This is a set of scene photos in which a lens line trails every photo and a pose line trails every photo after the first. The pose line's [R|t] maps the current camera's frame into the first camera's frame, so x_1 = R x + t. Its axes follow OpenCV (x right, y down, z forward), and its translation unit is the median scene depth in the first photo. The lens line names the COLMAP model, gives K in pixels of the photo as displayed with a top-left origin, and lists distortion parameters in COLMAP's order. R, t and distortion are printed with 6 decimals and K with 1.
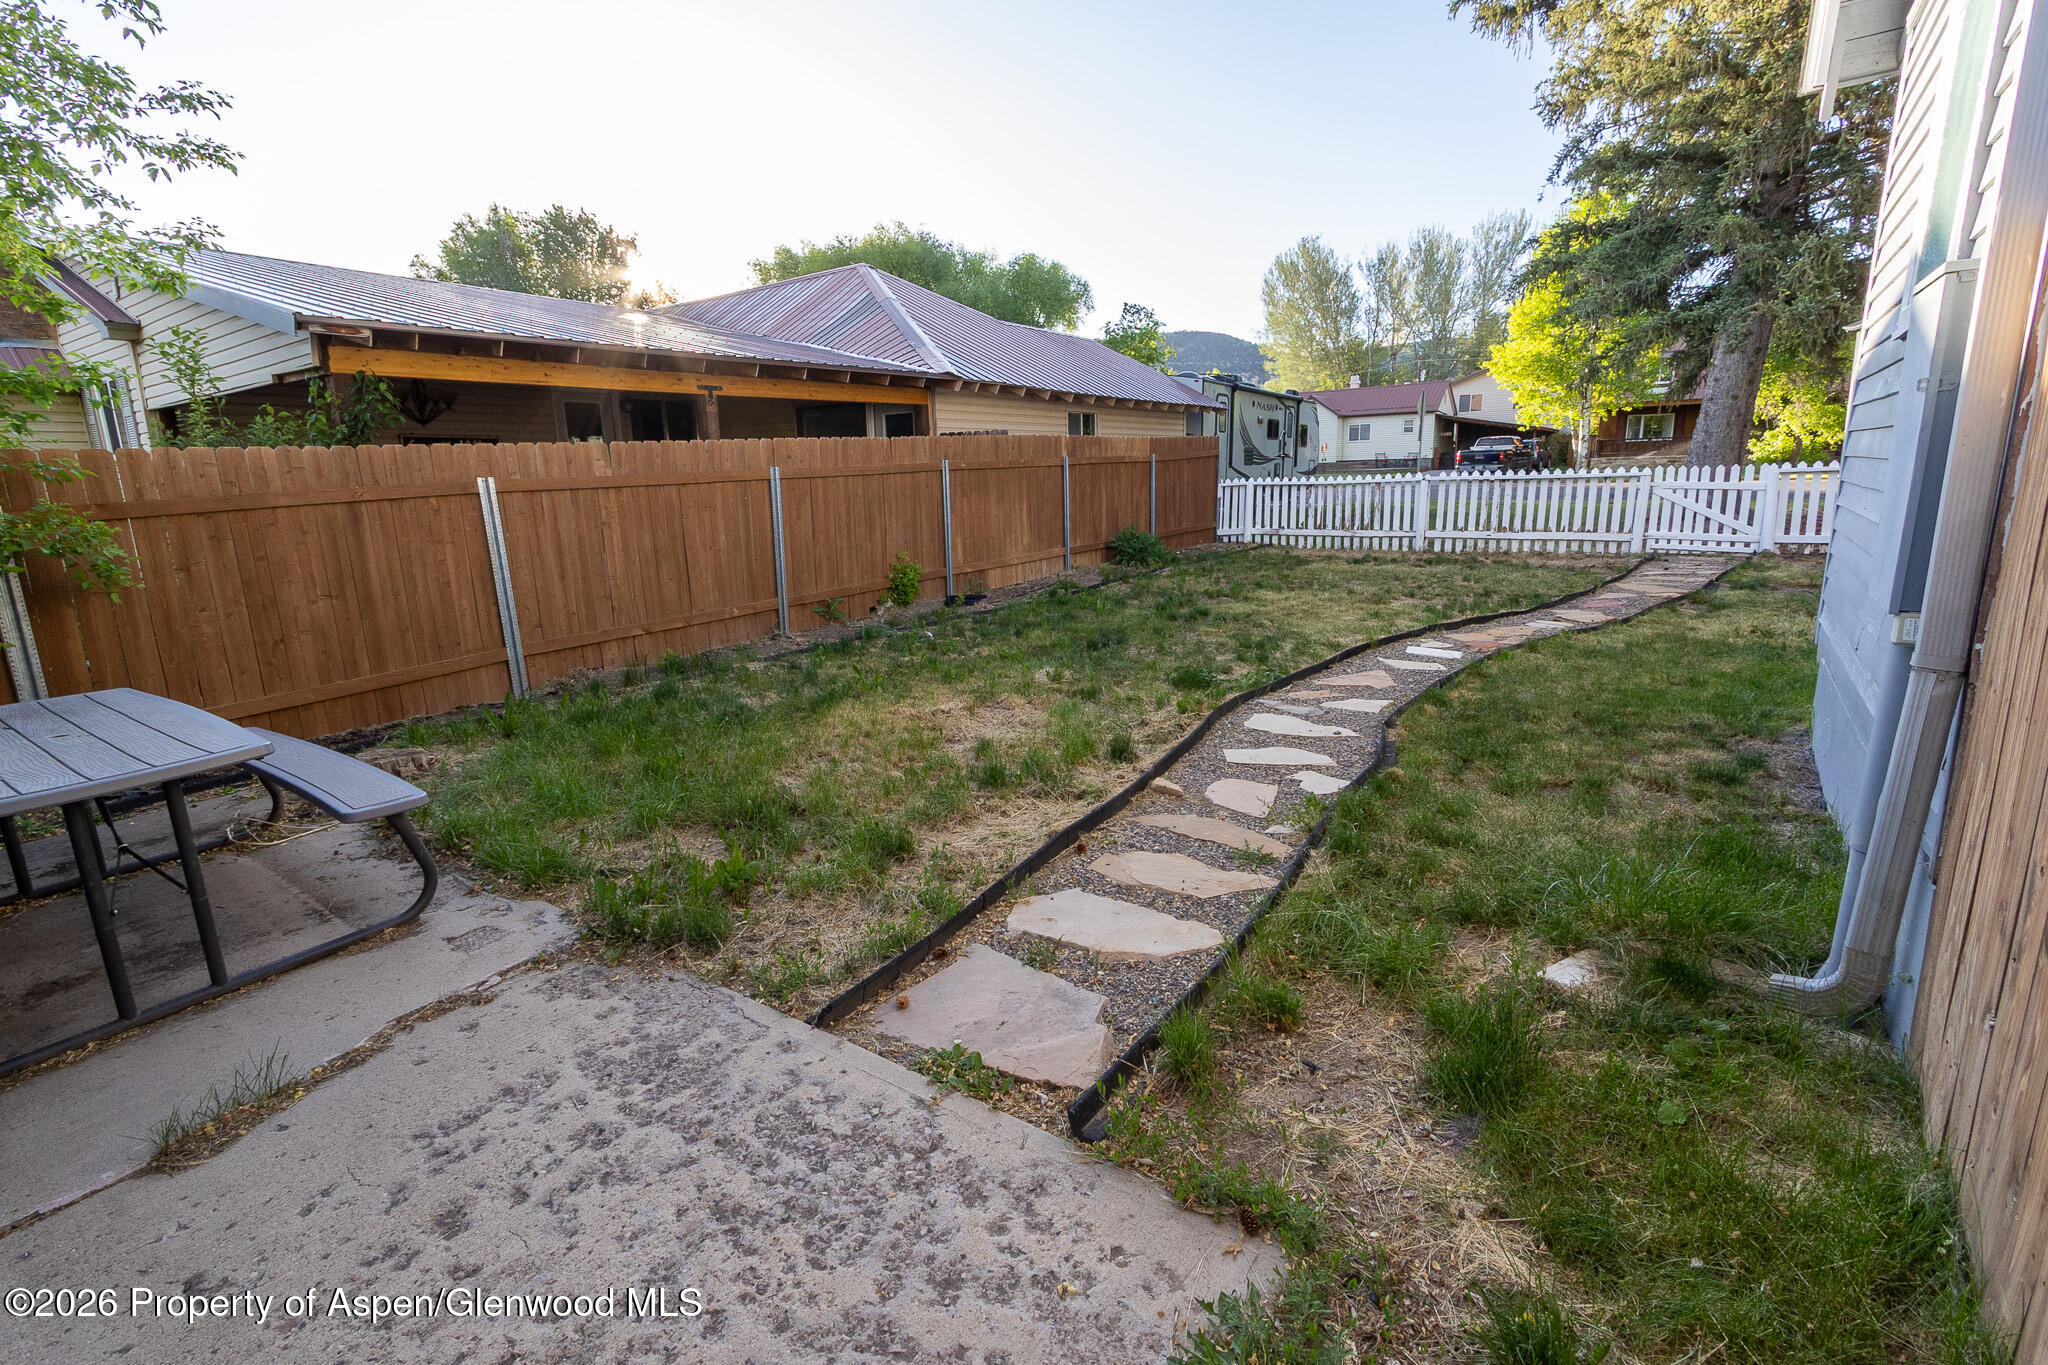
lens RADIAL K [[927.8, 0, 1031.4], [0, 927.8, 676.5], [0, 0, 1]] dist [0.001949, -0.000436]
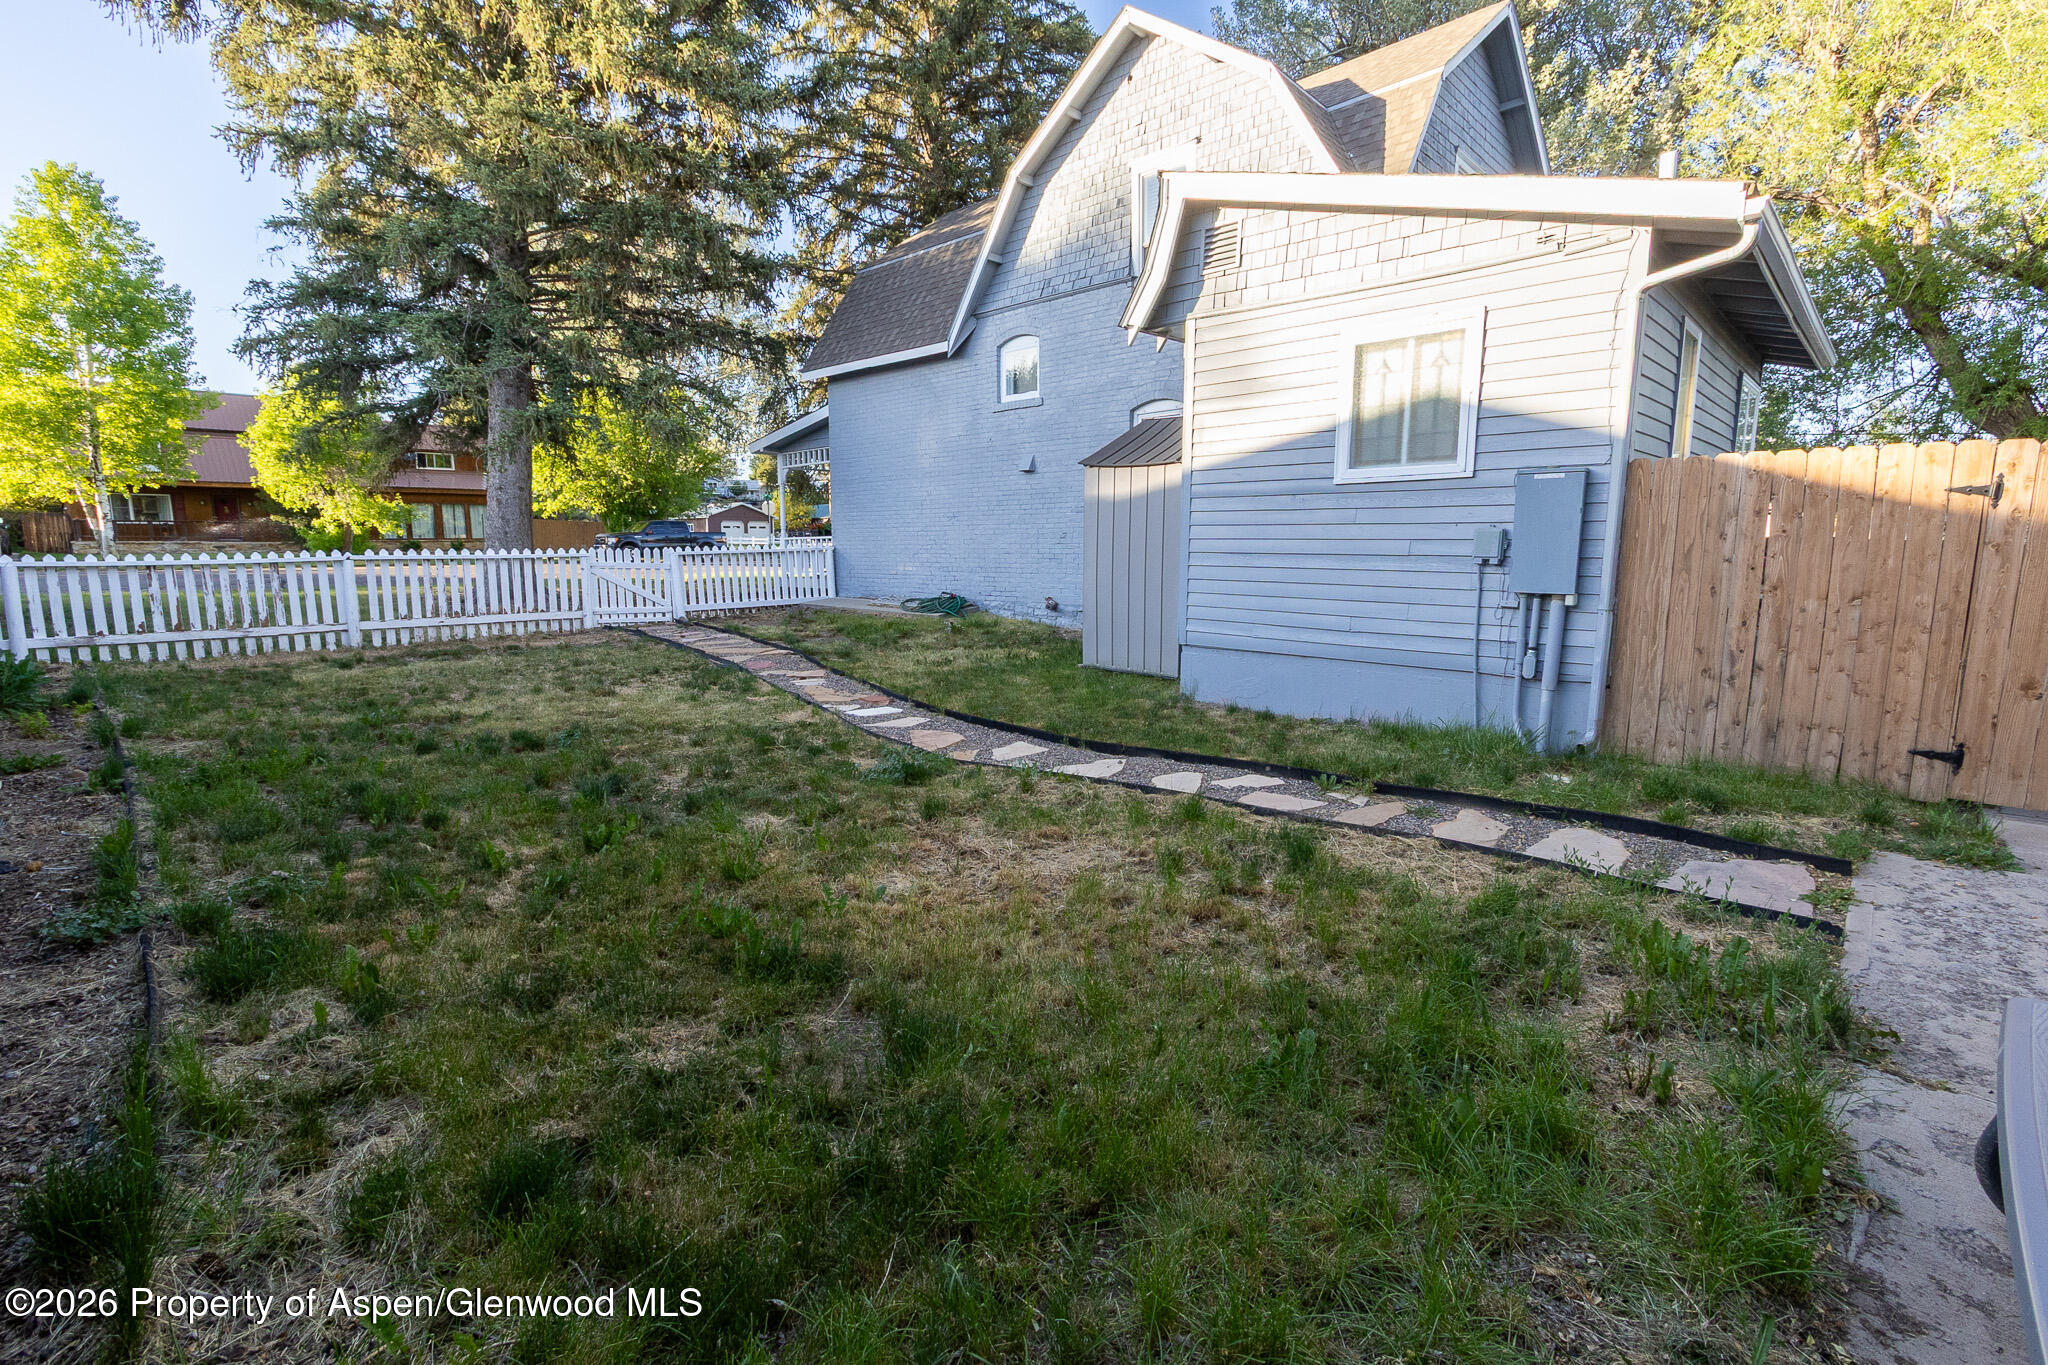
lens RADIAL K [[927.8, 0, 1031.4], [0, 927.8, 676.5], [0, 0, 1]] dist [0.001949, -0.000436]
pose [[0.134799, -0.116906, 0.983952, -0.300200], [0.210781, 0.973671, 0.086808, -0.061415], [-0.968195, 0.195697, 0.155891, 0.338771]]
